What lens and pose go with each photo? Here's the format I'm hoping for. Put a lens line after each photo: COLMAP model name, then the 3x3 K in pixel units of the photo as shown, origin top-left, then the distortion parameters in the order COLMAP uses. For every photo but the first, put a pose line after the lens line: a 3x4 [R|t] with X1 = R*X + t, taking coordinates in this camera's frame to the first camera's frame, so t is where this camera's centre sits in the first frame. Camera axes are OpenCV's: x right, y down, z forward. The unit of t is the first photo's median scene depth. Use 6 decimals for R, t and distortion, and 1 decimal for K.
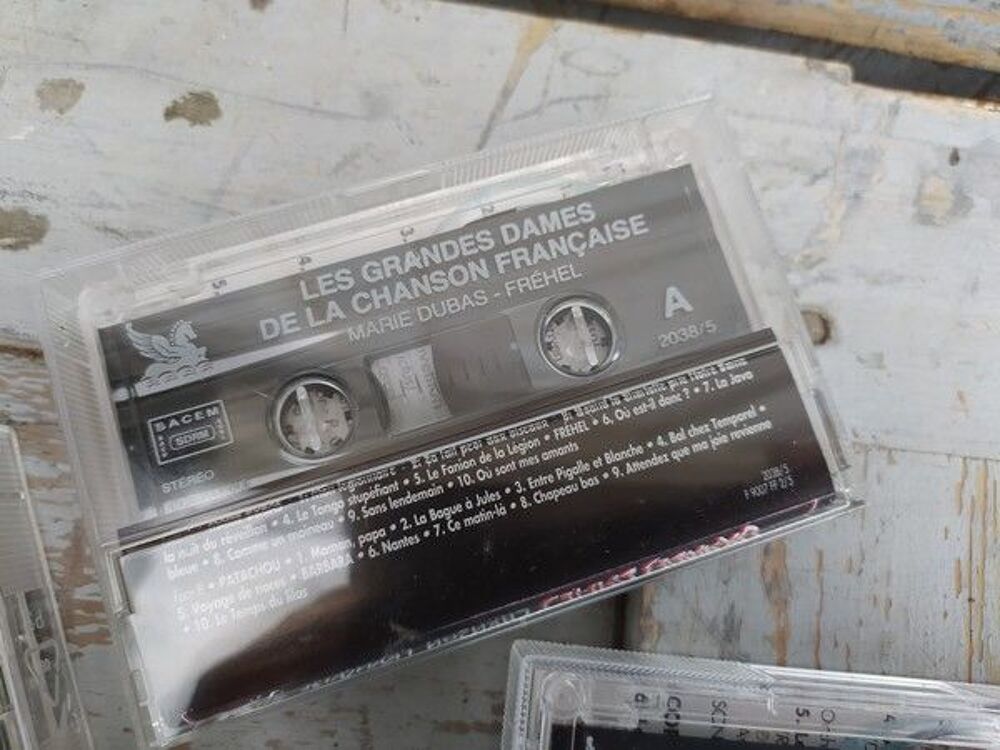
lens RADIAL K [[776.6, 0, 493.5], [0, 776.6, 433.9], [0, 0, 1]] dist [0.008063, -0.060297]
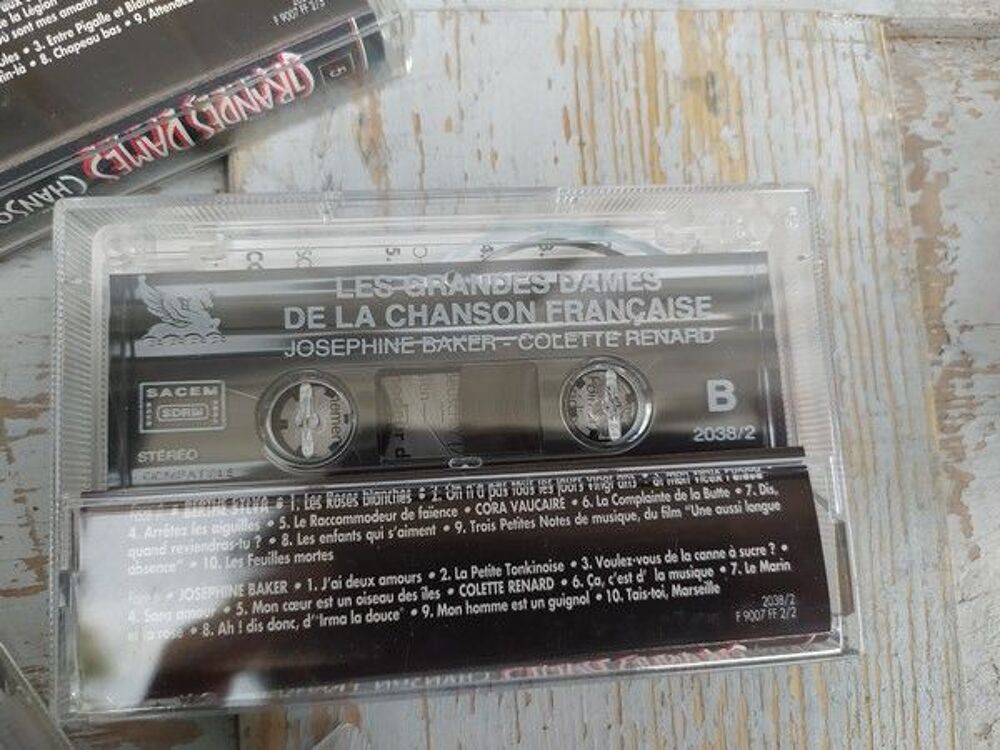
lens RADIAL K [[776.6, 0, 468.5], [0, 776.6, 406.8], [0, 0, 1]] dist [0.008063, -0.060297]
pose [[0.985371, -0.168398, 0.026190, 0.454508], [0.166532, 0.984089, 0.061939, 0.533638], [-0.036204, -0.056671, 0.997736, -0.009815]]
